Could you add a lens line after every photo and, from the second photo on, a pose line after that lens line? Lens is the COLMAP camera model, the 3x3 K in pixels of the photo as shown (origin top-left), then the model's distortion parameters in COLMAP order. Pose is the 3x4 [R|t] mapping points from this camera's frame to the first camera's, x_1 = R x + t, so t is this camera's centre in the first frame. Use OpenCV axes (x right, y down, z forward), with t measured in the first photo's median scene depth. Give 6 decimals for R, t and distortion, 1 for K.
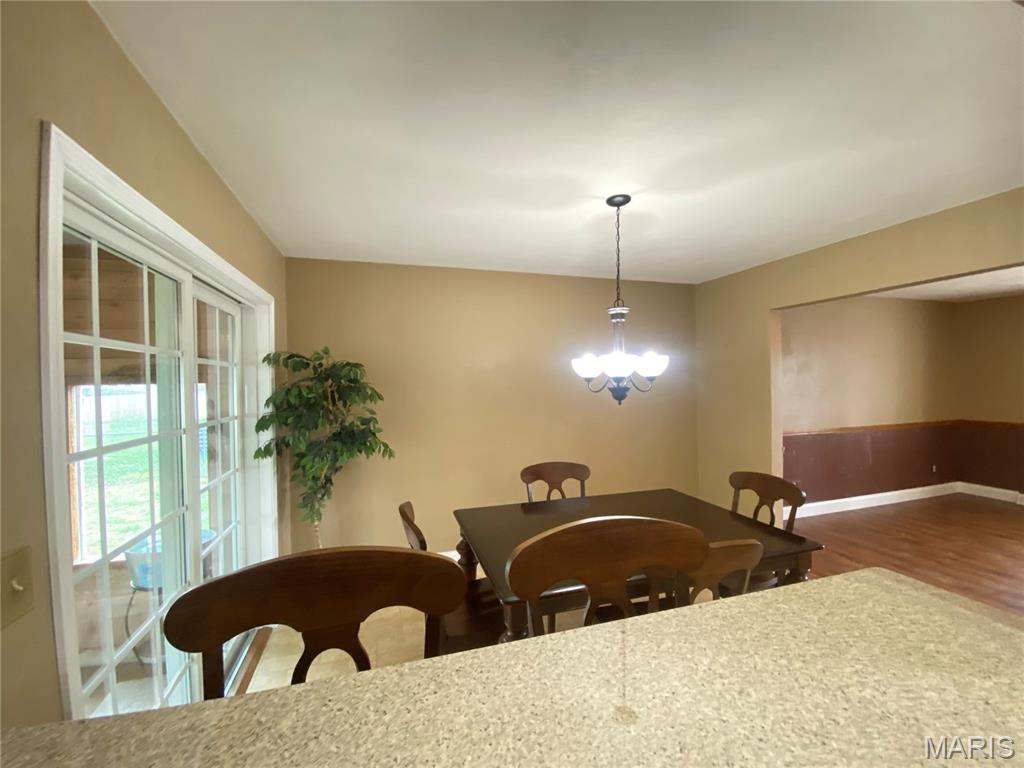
lens RADIAL K [[421.7, 0, 515.8], [0, 421.7, 388.7], [0, 0, 1]] dist [-0.011455, -0.003337]
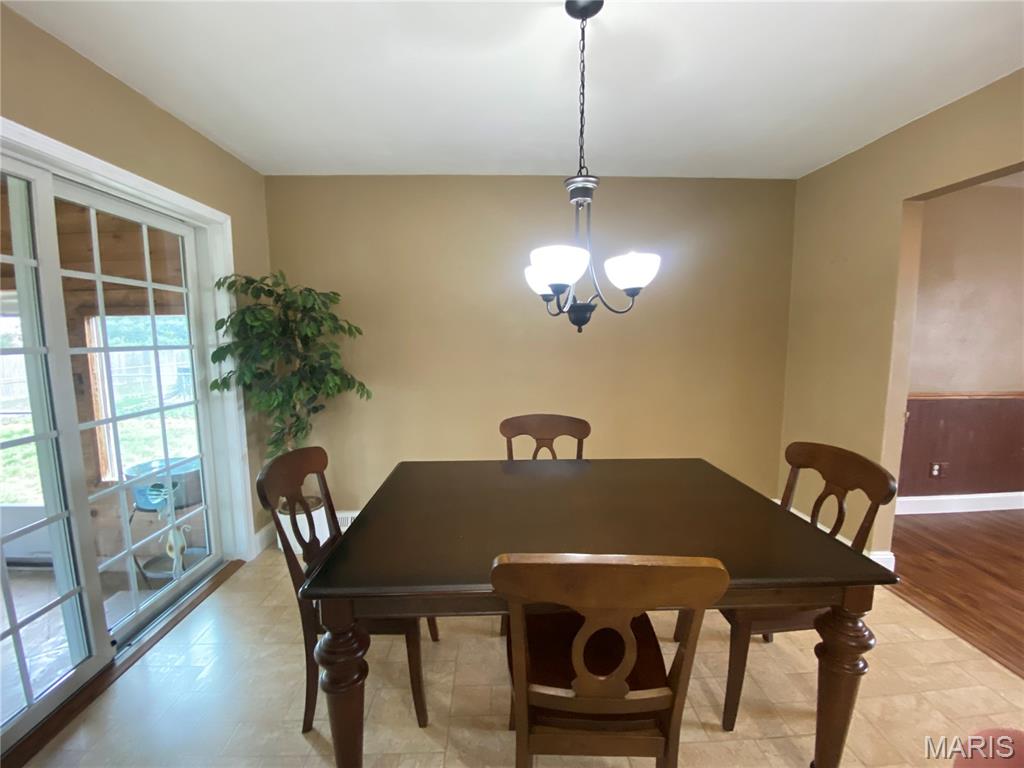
lens RADIAL K [[421.7, 0, 514.2], [0, 421.7, 394.0], [0, 0, 1]] dist [-0.011455, -0.003337]
pose [[0.964038, 0.043765, -0.262137, 0.271894], [-0.012592, 0.992762, 0.119439, 0.048505], [0.265466, -0.111843, 0.957611, 0.255003]]
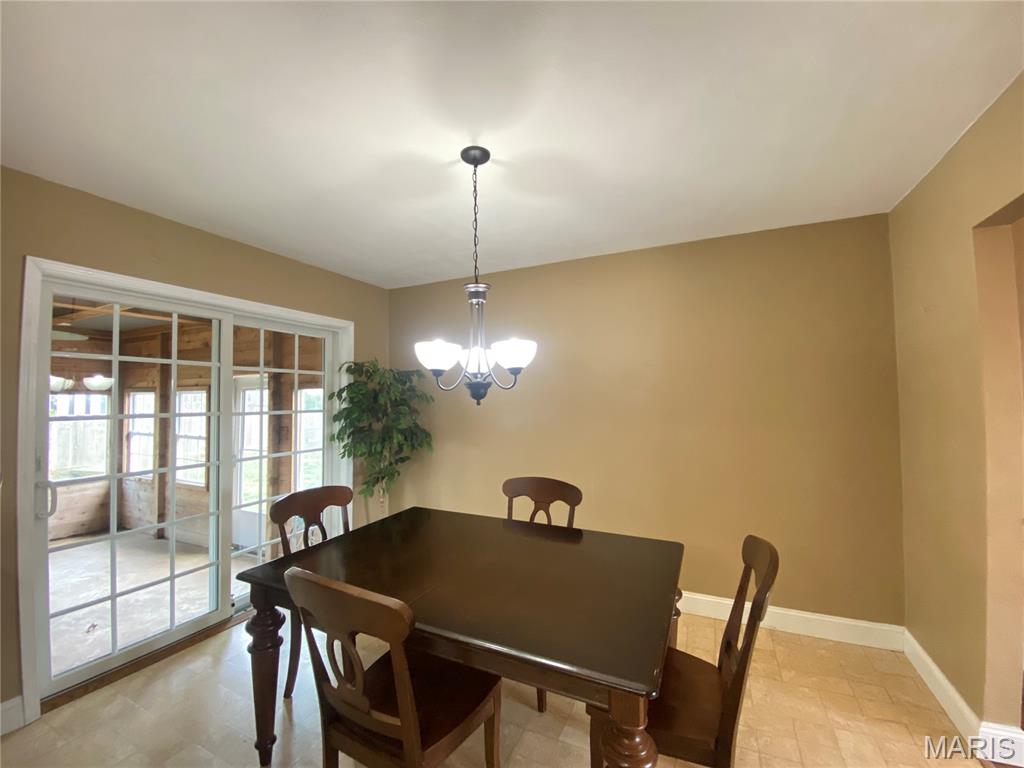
lens RADIAL K [[421.7, 0, 515.5], [0, 421.7, 386.6], [0, 0, 1]] dist [-0.011455, -0.003337]
pose [[0.733034, -0.012671, -0.680074, 0.701105], [-0.015260, 0.999268, -0.035066, 0.025312], [0.680021, 0.036082, 0.732304, 0.380850]]
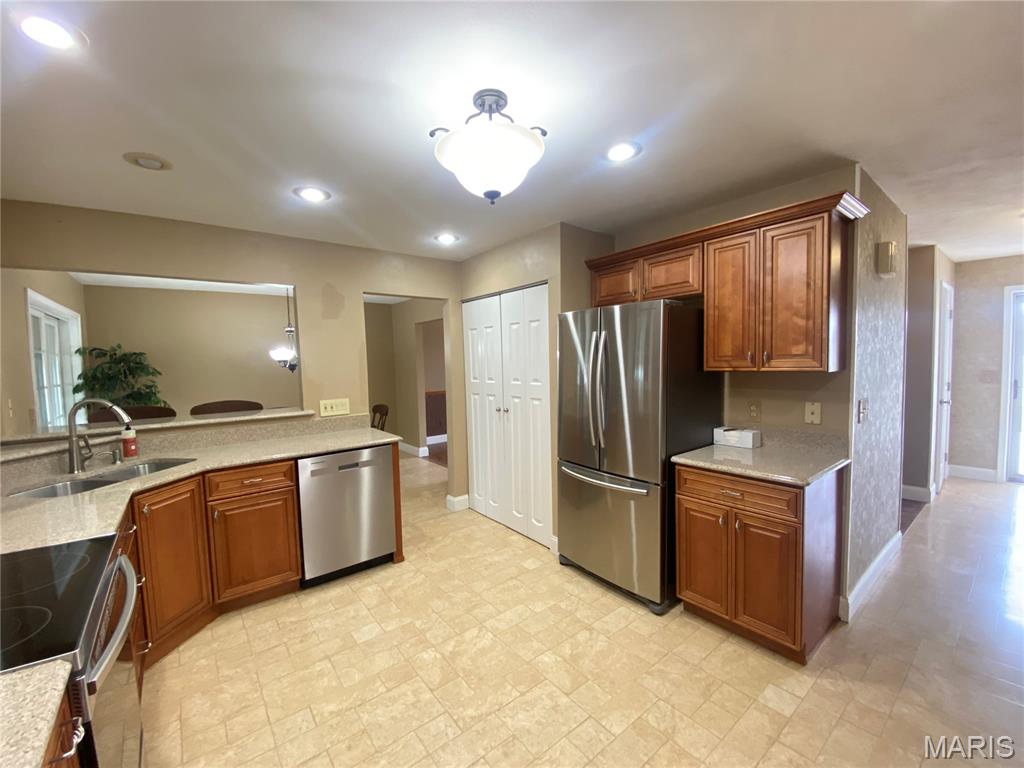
lens RADIAL K [[421.7, 0, 505.9], [0, 421.7, 384.3], [0, 0, 1]] dist [-0.011455, -0.003337]
pose [[0.933651, -0.030730, 0.356865, 0.410850], [0.016796, 0.998973, 0.042081, 0.020337], [-0.357791, -0.033295, 0.933208, -1.154411]]
